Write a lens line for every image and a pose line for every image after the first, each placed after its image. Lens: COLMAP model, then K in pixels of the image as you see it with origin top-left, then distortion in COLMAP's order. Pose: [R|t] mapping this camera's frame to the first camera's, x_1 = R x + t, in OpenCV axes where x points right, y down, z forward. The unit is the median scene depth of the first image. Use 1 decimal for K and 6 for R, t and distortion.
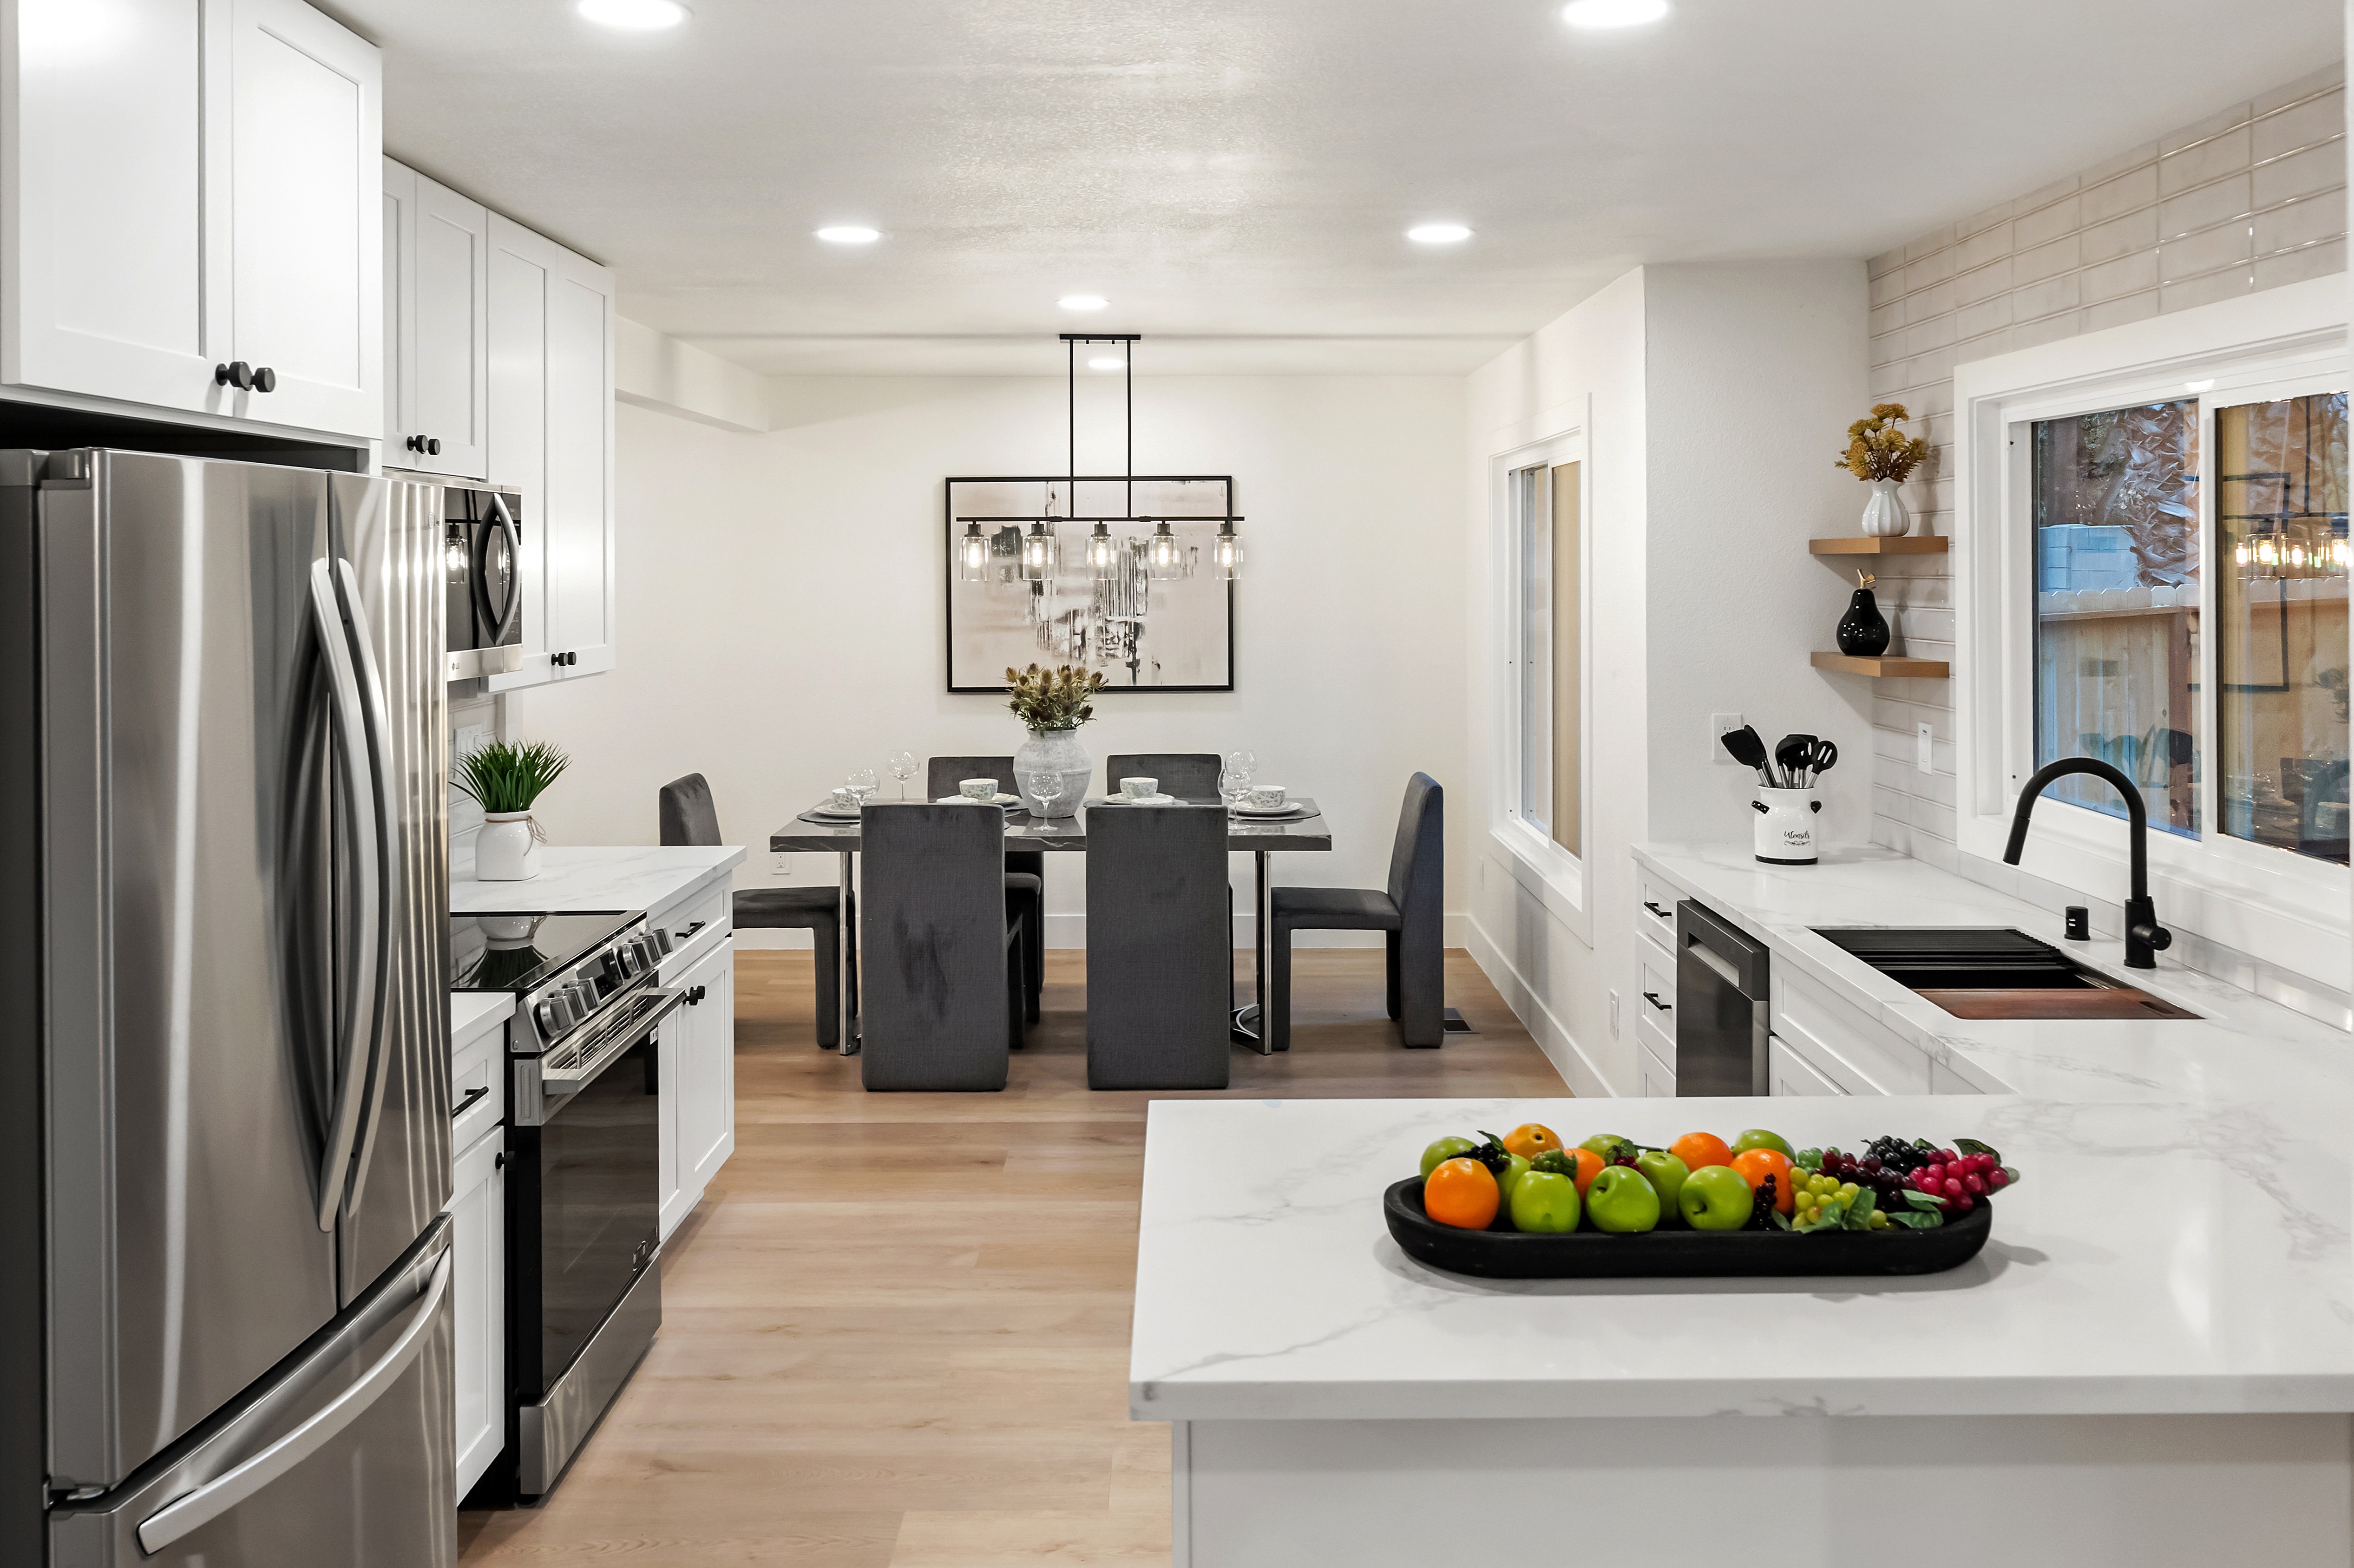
lens RADIAL K [[1967.3, 0, 1190.0], [0, 1967.3, 715.6], [0, 0, 1]] dist [0.056515, 0.006364]
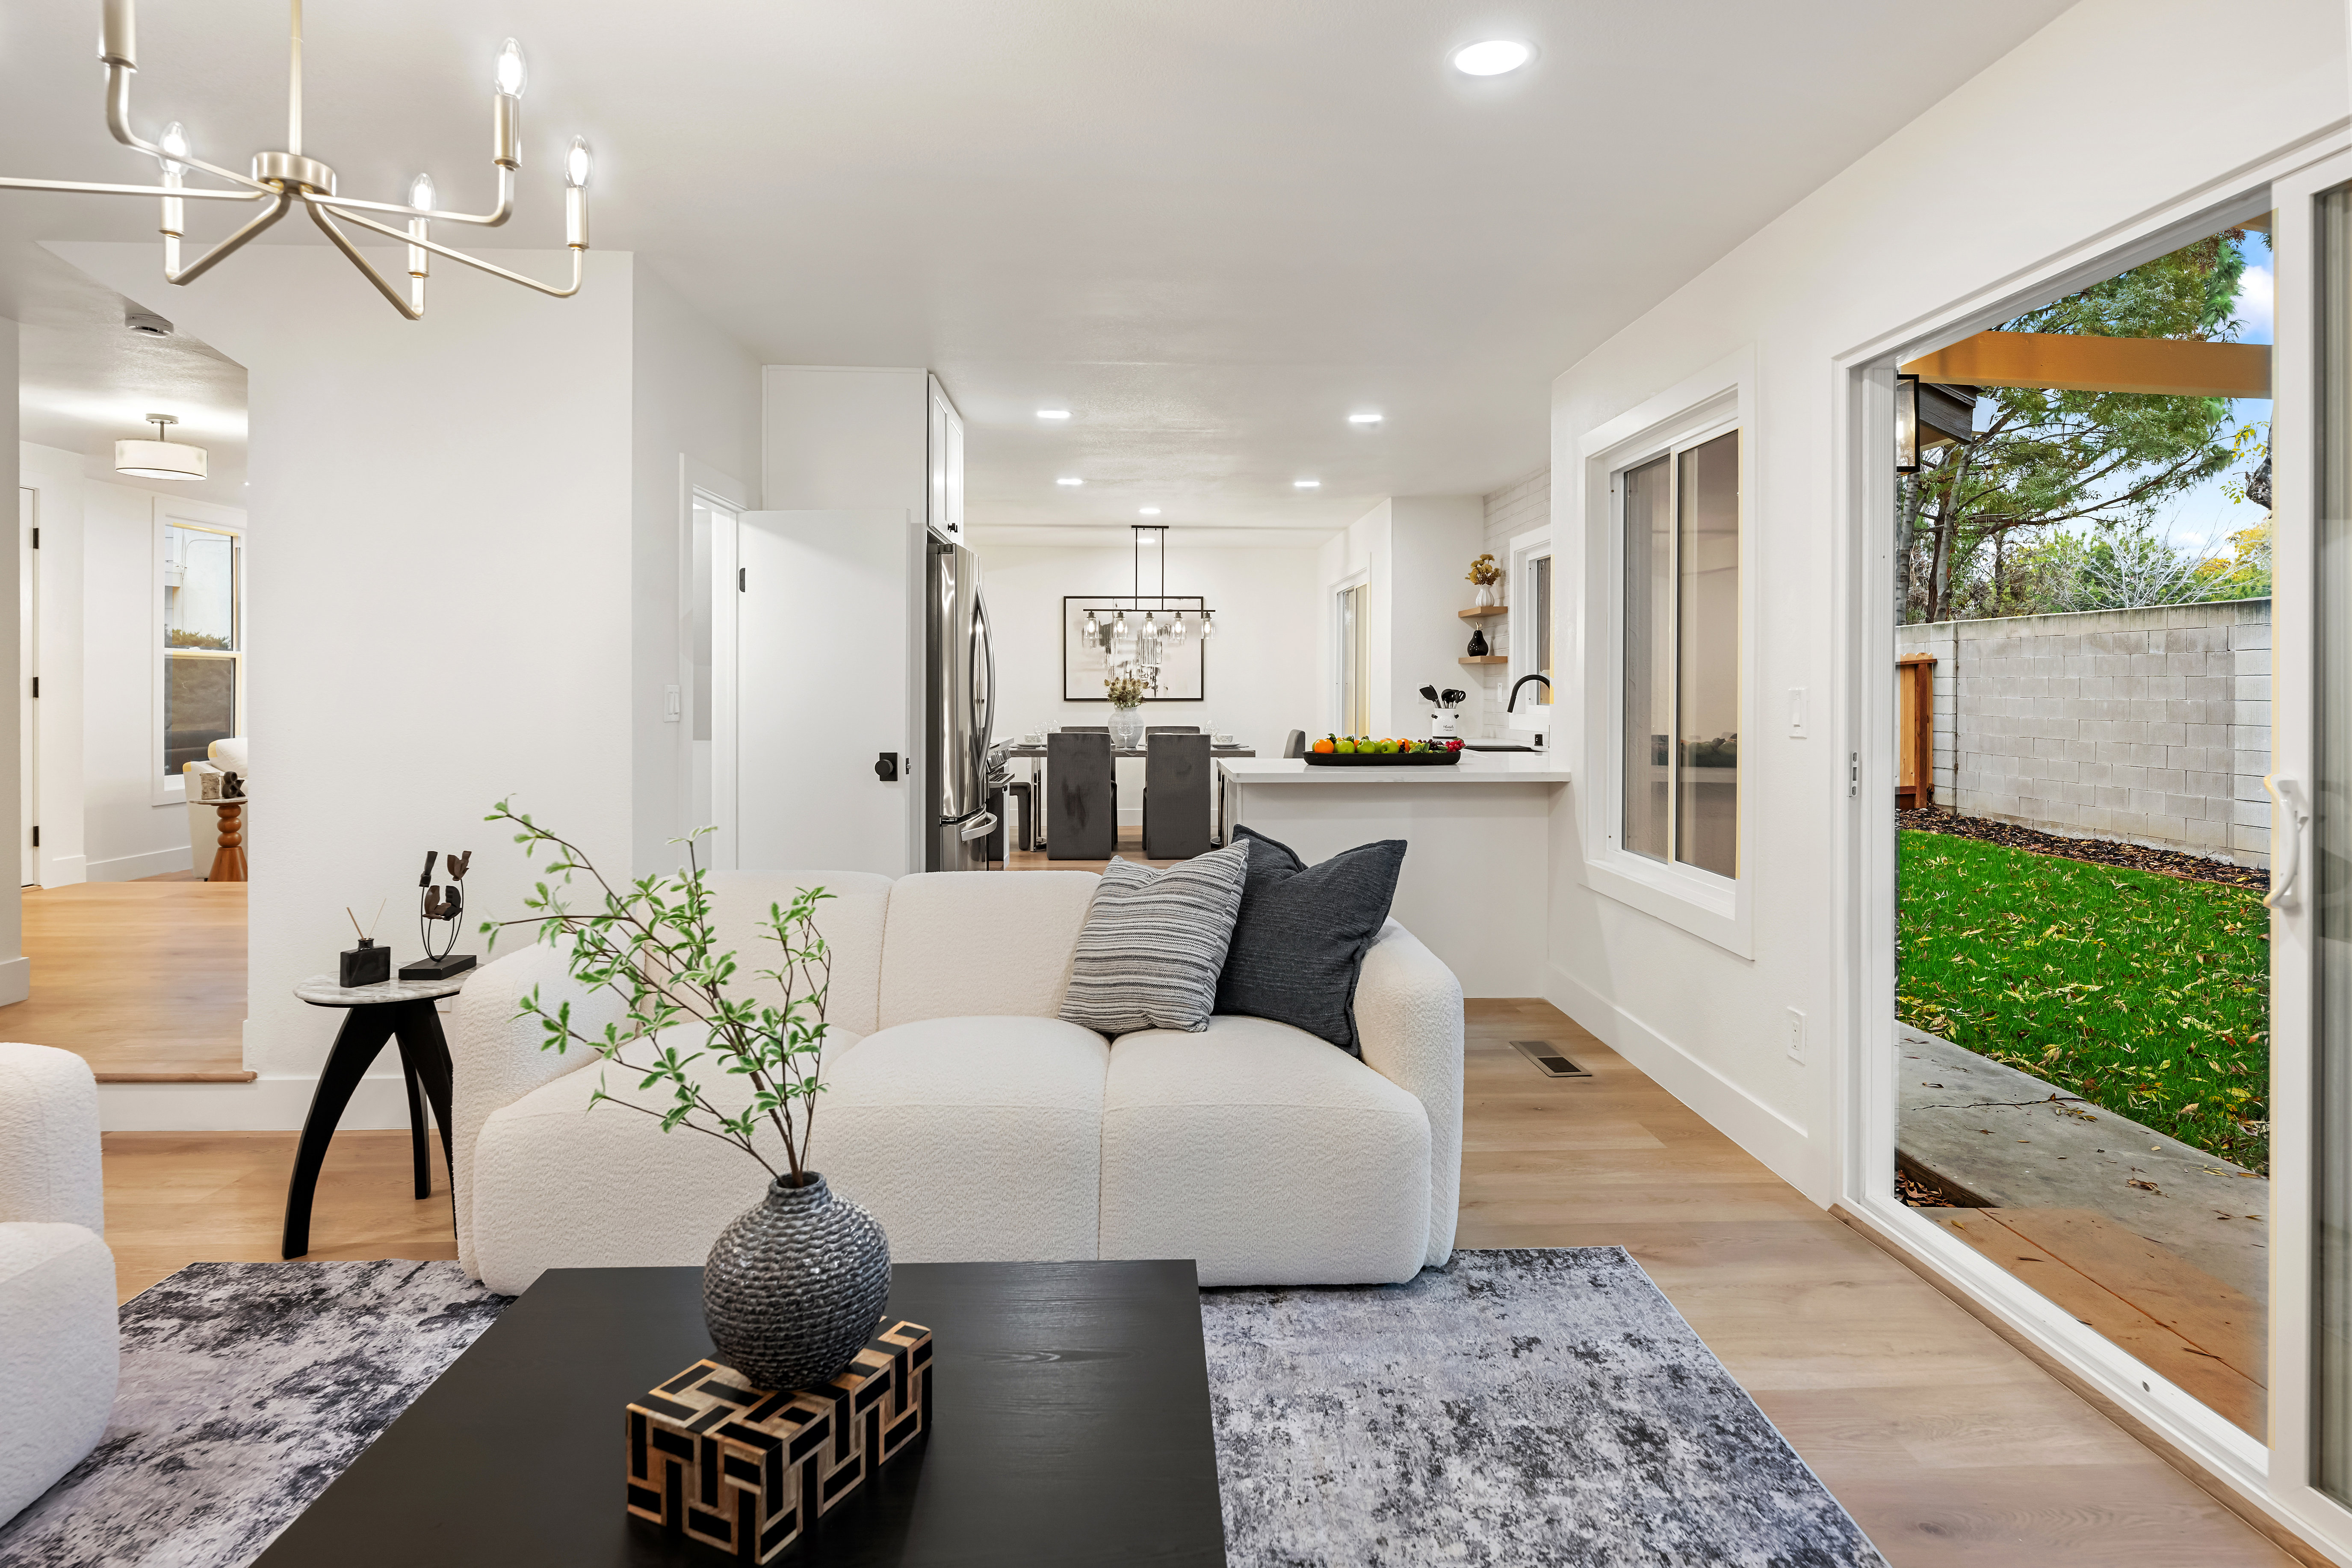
lens RADIAL K [[1236.7, 0, 1157.5], [0, 1236.7, 780.9], [0, 0, 1]] dist [0.003036, 0.001802]
pose [[0.999923, 0.004265, 0.011684, -0.043314], [-0.004317, 0.999981, 0.004452, 0.069655], [-0.011664, -0.004502, 0.999922, -0.310875]]
